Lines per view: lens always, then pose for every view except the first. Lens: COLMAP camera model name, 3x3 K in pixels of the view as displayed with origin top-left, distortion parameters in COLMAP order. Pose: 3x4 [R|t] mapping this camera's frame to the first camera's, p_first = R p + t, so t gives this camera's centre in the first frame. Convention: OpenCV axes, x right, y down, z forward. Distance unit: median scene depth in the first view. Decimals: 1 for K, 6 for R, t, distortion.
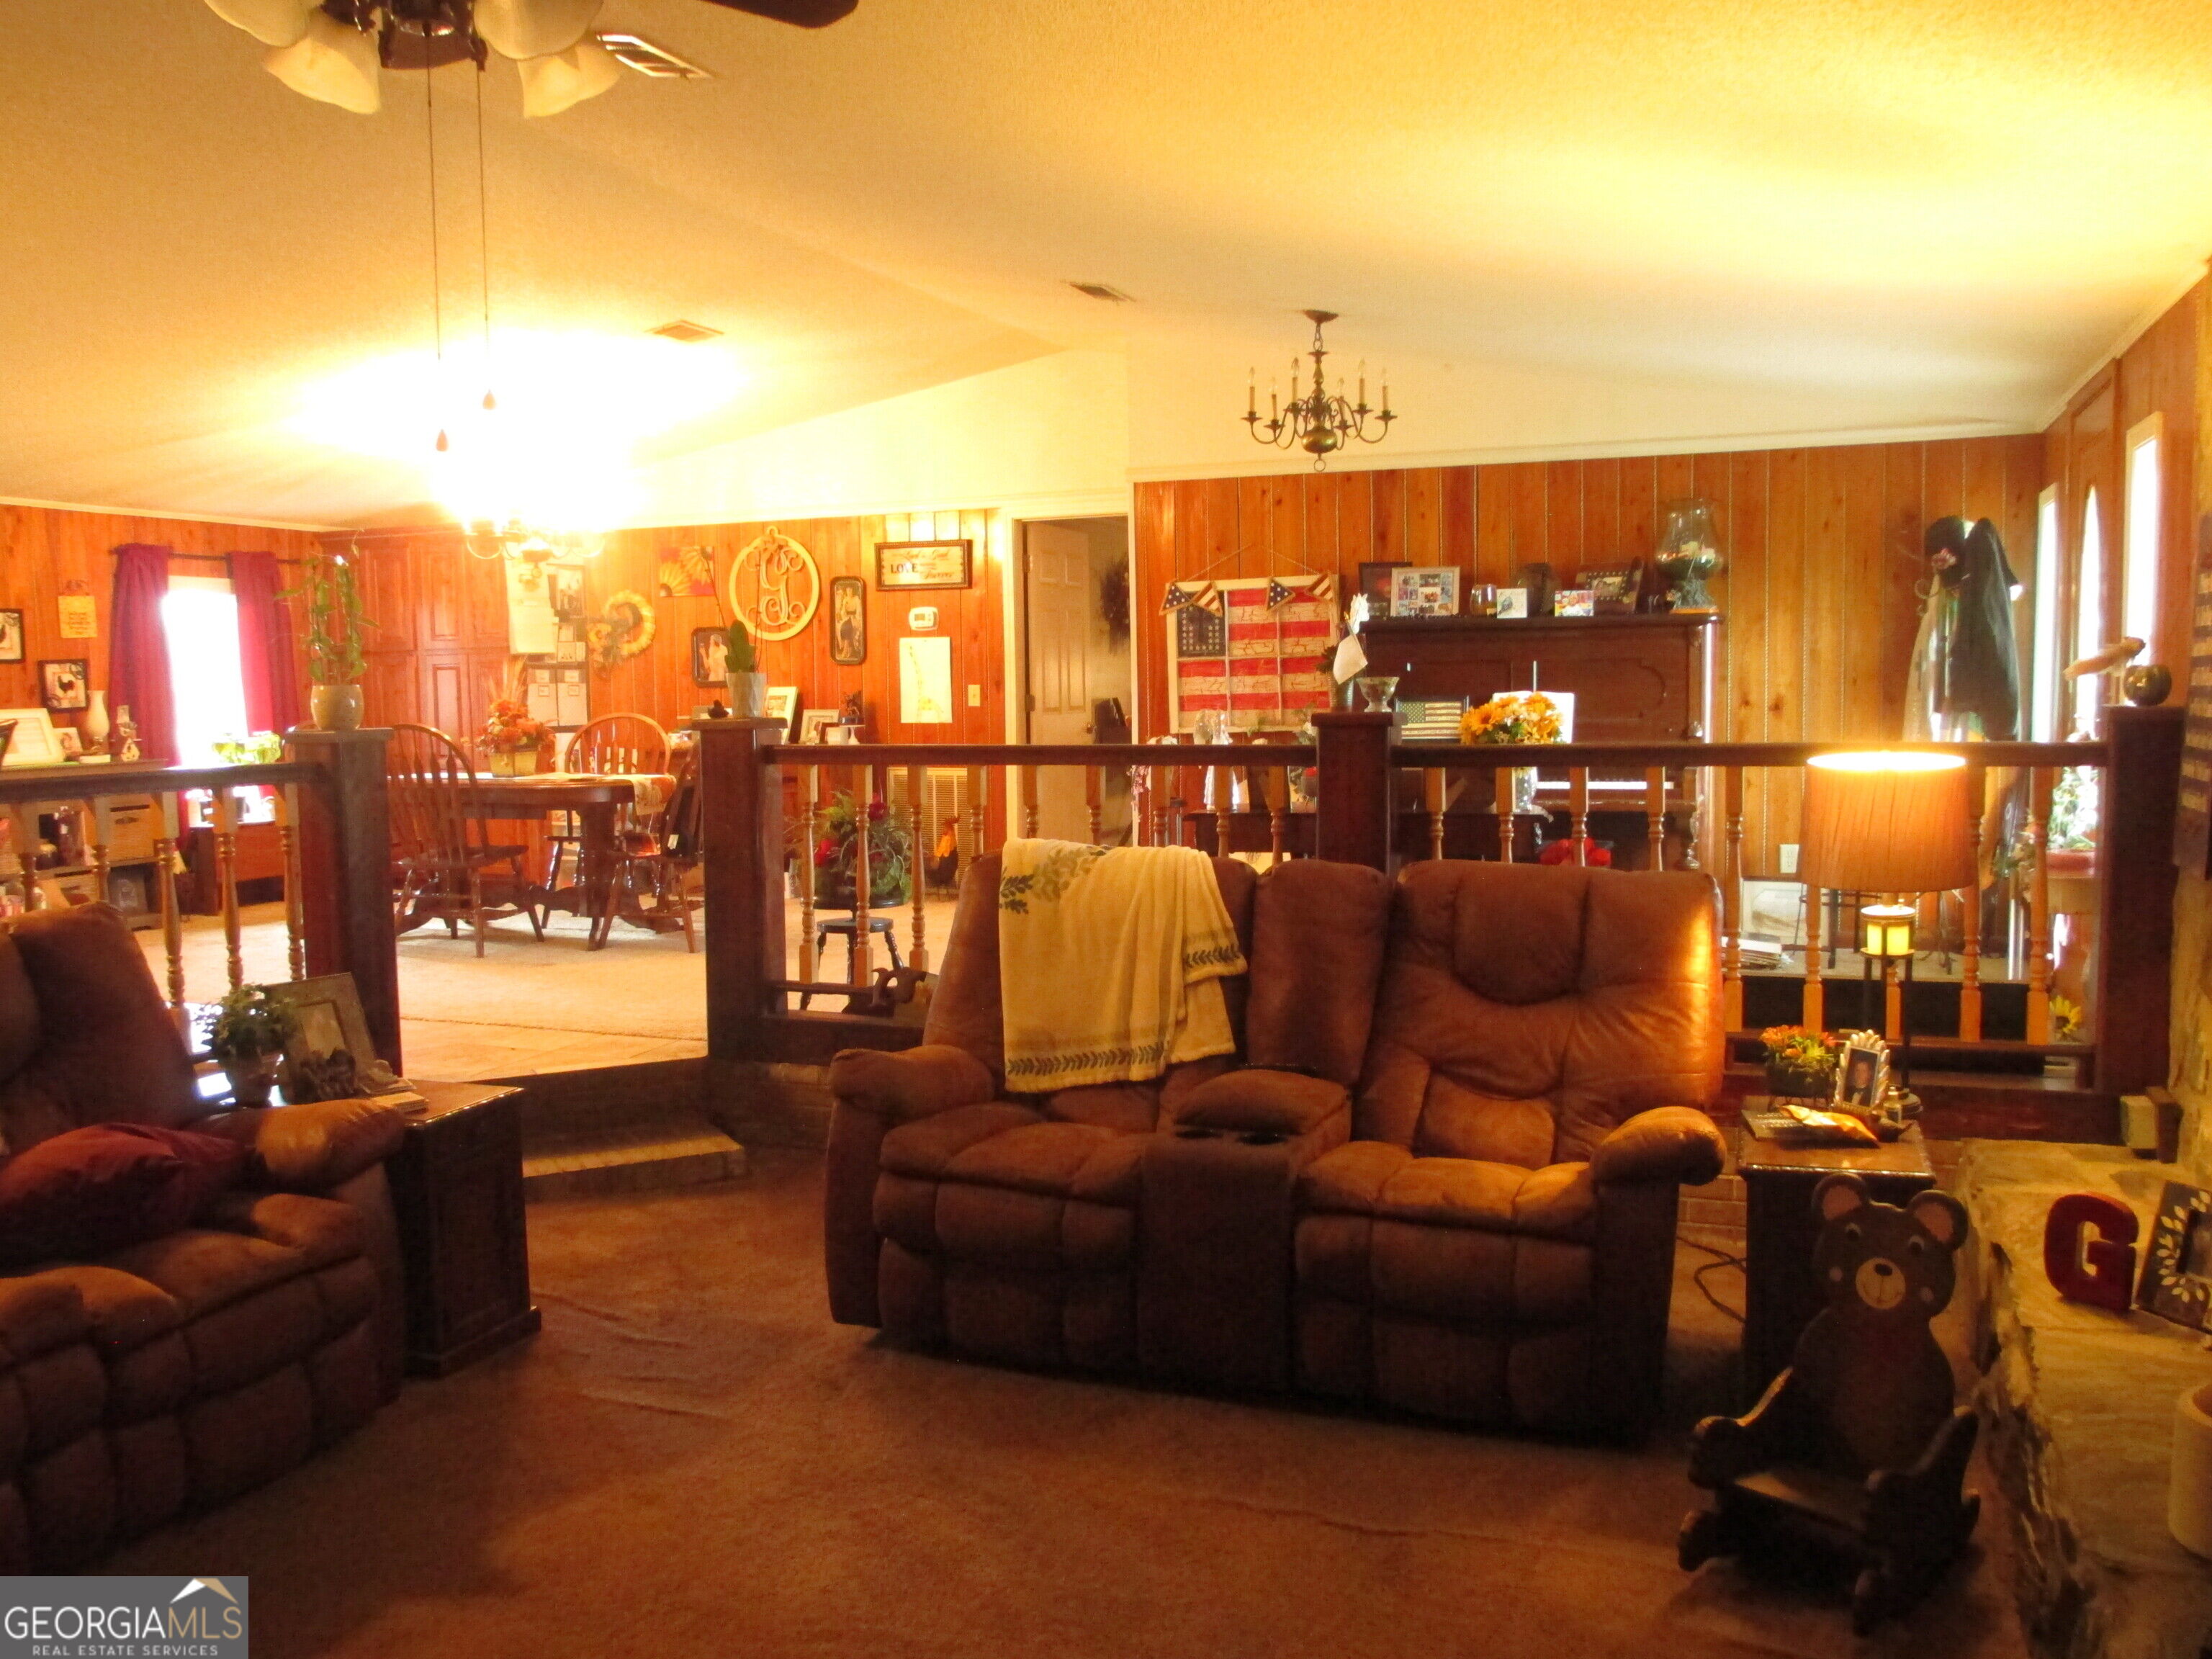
lens RADIAL K [[1842.7, 0, 1093.1], [0, 1842.7, 829.2], [0, 0, 1]] dist [-0.059733, 0.029674]
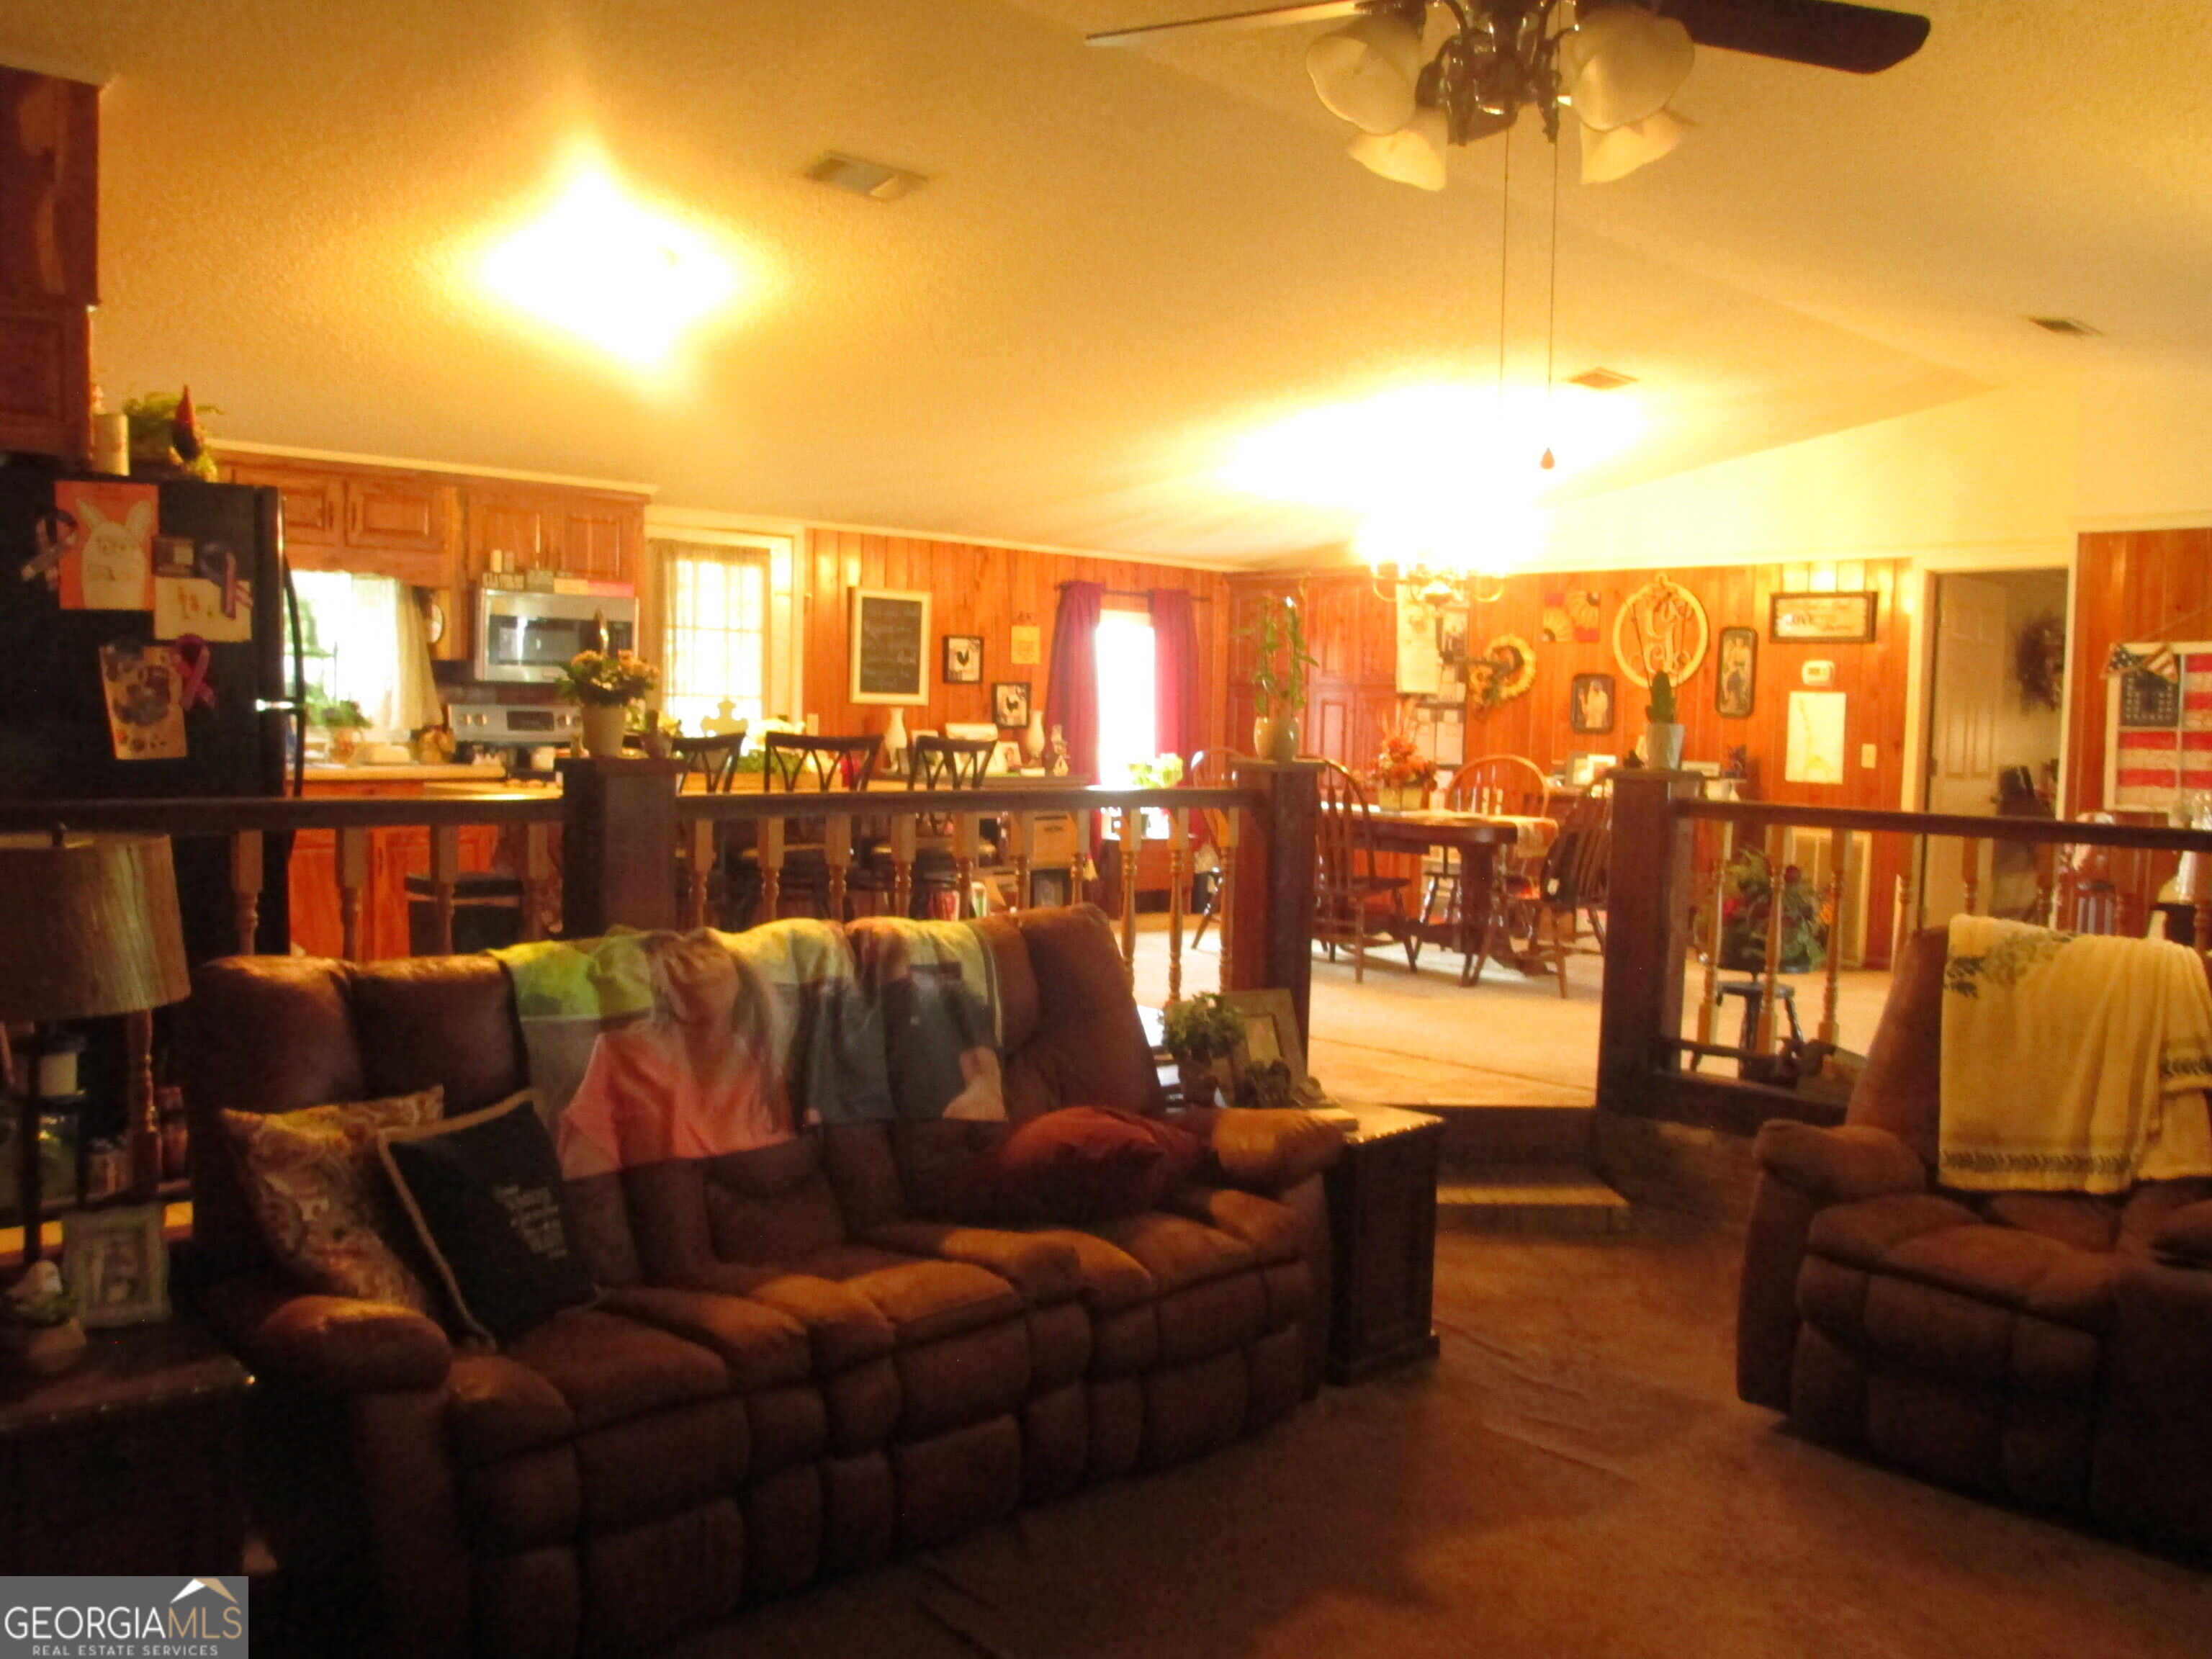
lens RADIAL K [[1842.7, 0, 1101.9], [0, 1842.7, 827.8], [0, 0, 1]] dist [-0.059733, 0.029674]
pose [[0.908555, 0.066107, -0.412502, -0.059584], [-0.075430, 0.997131, -0.006340, -0.000543], [0.410900, 0.036876, 0.910935, -0.021487]]
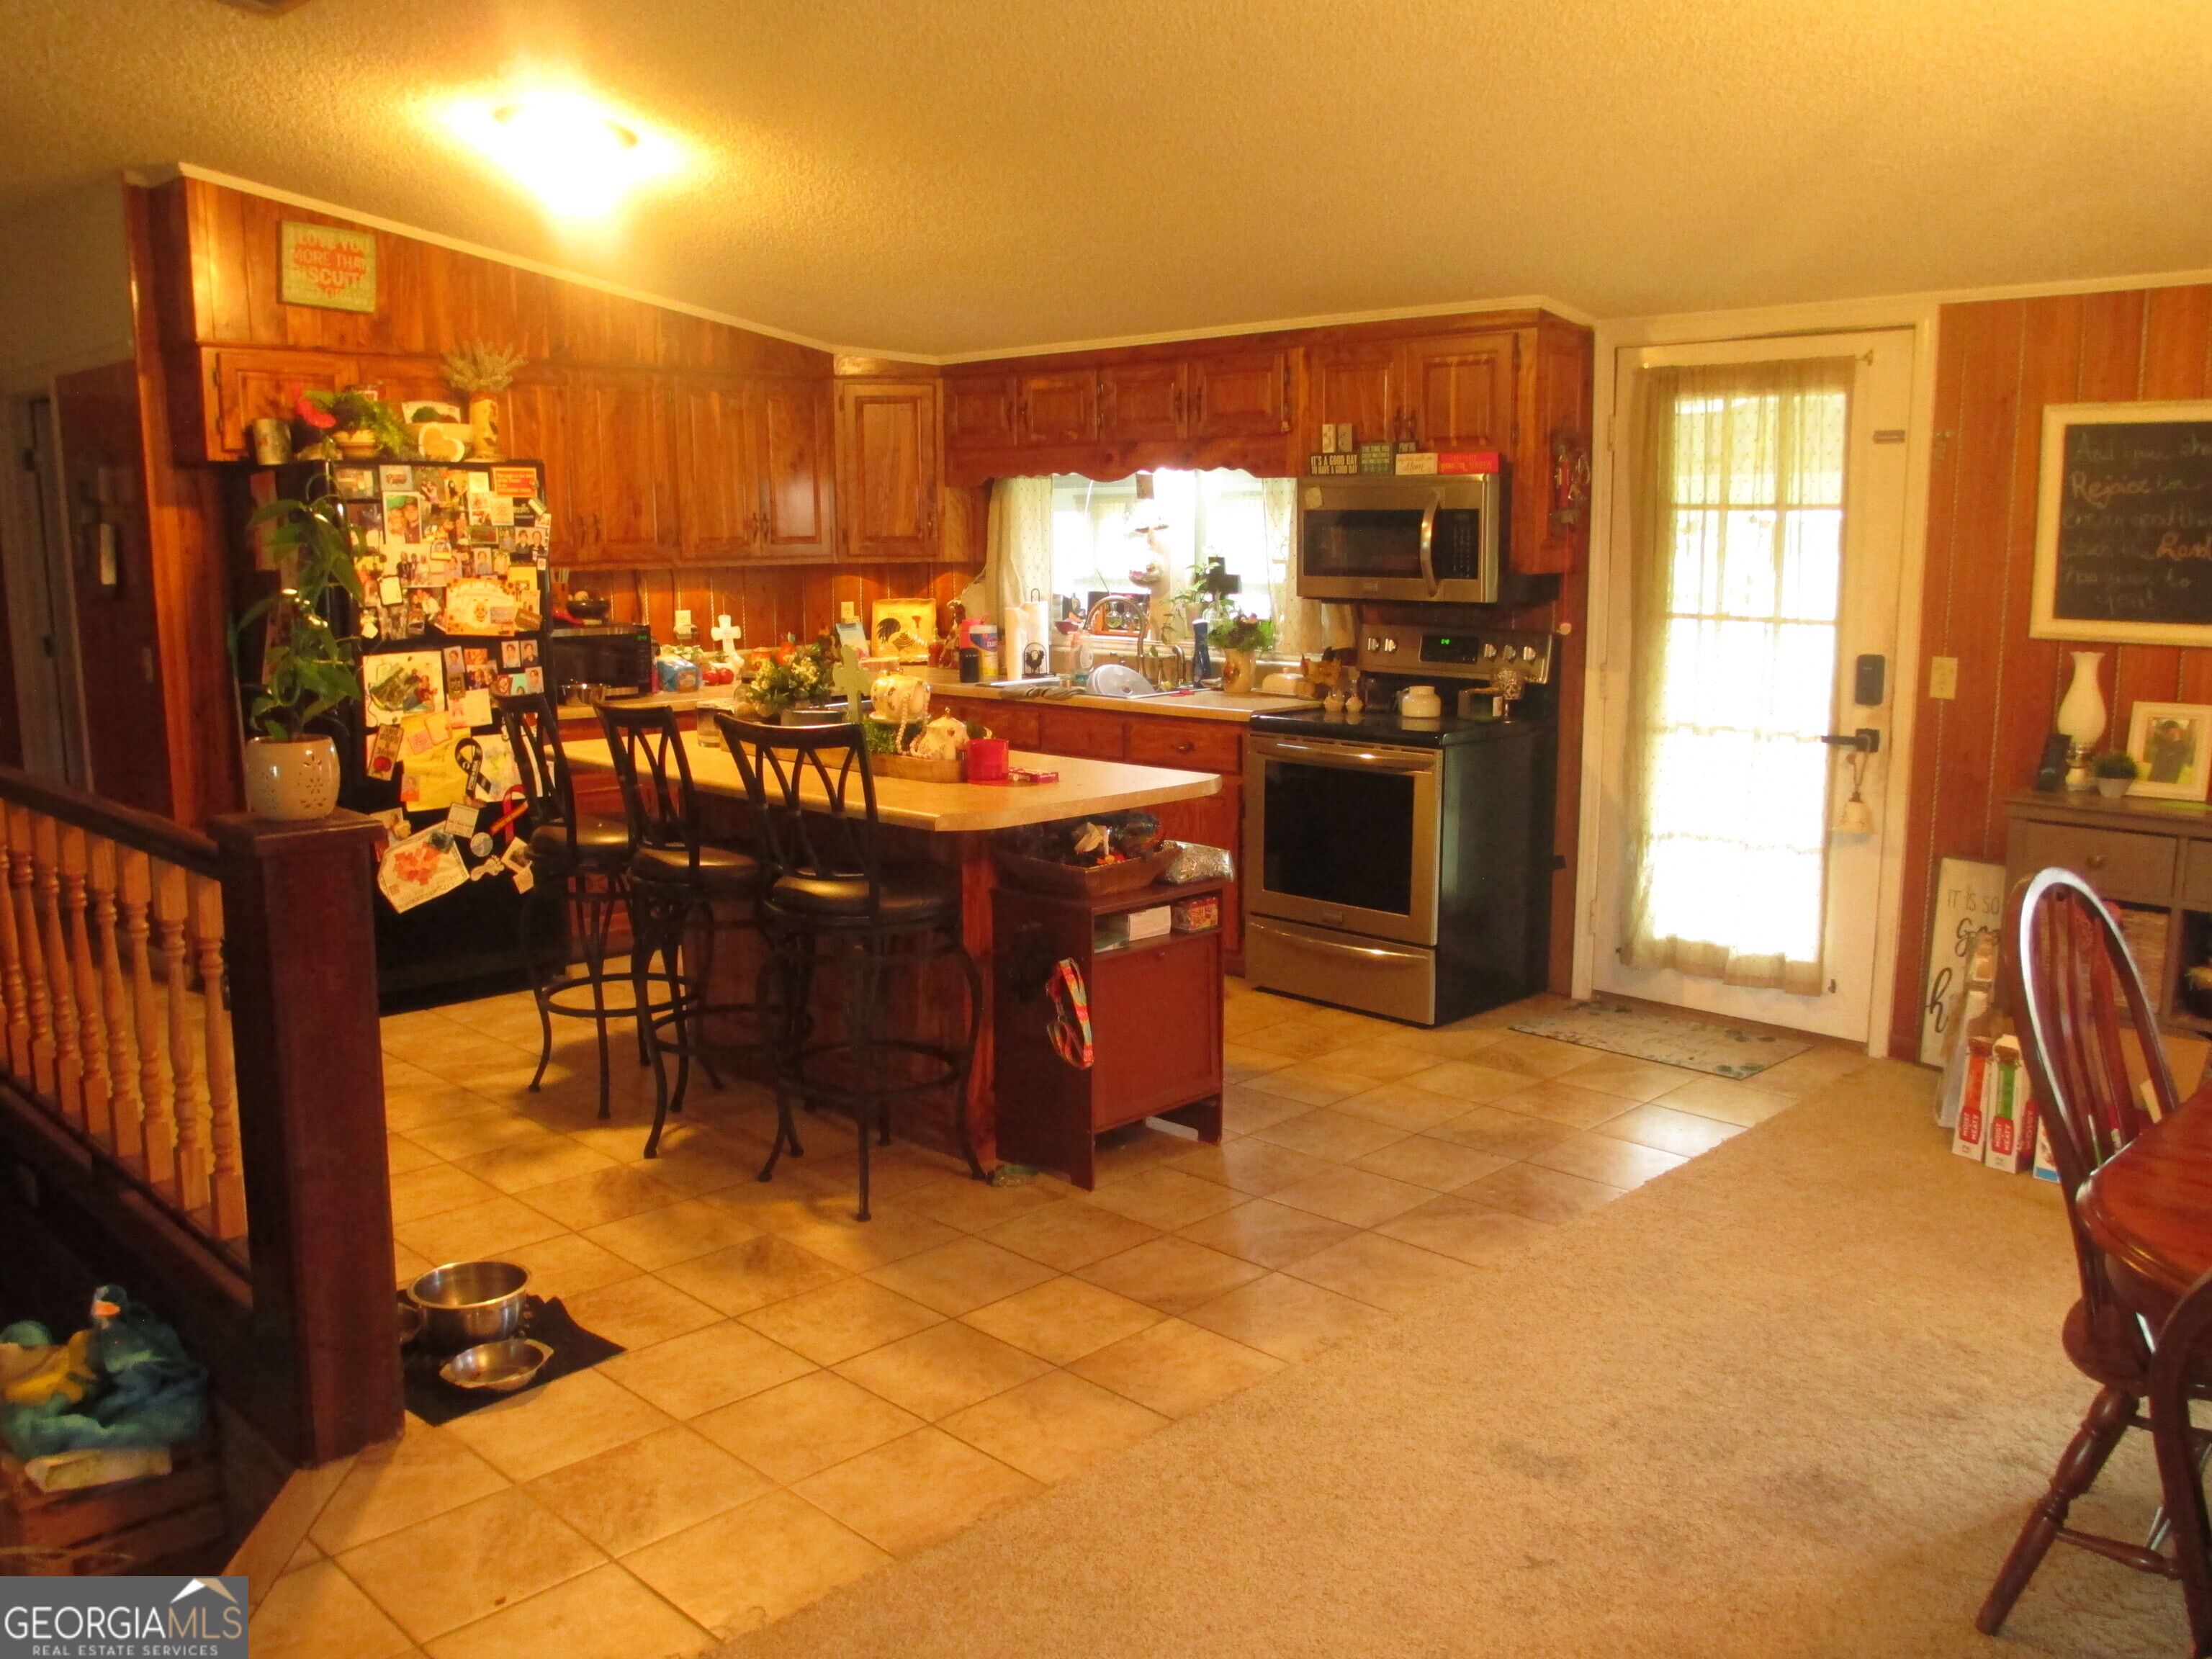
lens RADIAL K [[1842.7, 0, 1104.6], [0, 1842.7, 829.5], [0, 0, 1]] dist [-0.059733, 0.029674]
pose [[-0.412126, 0.174850, -0.894192, -0.030198], [-0.062254, 0.973716, 0.219092, -0.152257], [0.908998, 0.145960, -0.390409, 1.153763]]
